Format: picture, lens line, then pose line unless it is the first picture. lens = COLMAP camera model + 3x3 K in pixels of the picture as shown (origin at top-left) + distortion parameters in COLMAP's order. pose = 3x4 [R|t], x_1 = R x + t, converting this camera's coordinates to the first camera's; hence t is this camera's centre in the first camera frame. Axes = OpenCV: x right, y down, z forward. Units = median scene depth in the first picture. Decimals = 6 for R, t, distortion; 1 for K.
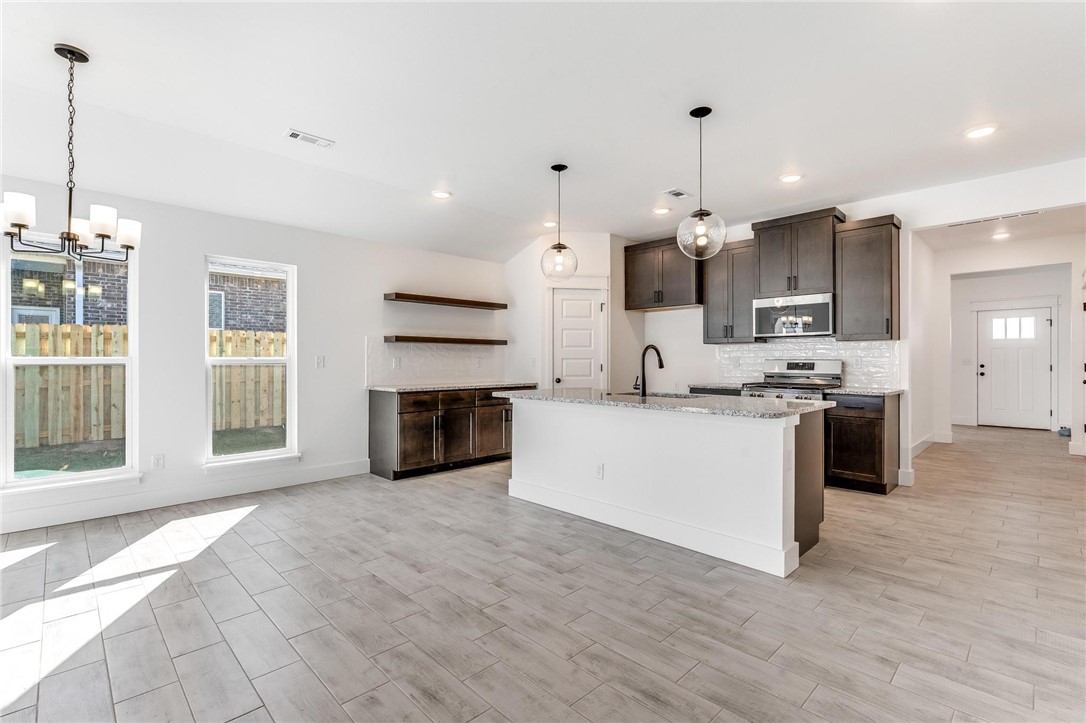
lens RADIAL K [[497.1, 0, 546.3], [0, 497.1, 358.3], [0, 0, 1]] dist [-0.000794, 0.000094]
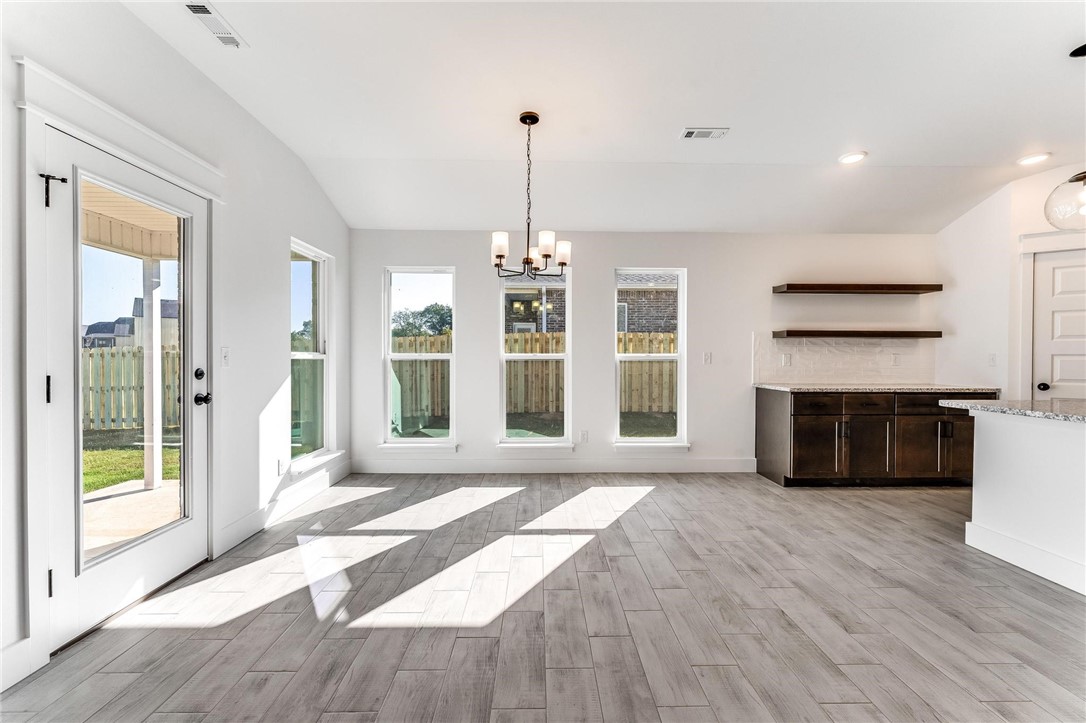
lens RADIAL K [[437.0, 0, 544.4], [0, 437.0, 361.0], [0, 0, 1]] dist [0.000093, -0.000022]
pose [[0.724579, 0.008488, -0.689139, -0.074274], [0.000293, 0.999920, 0.012624, 0.001339], [0.689191, -0.009349, 0.724519, 0.106403]]
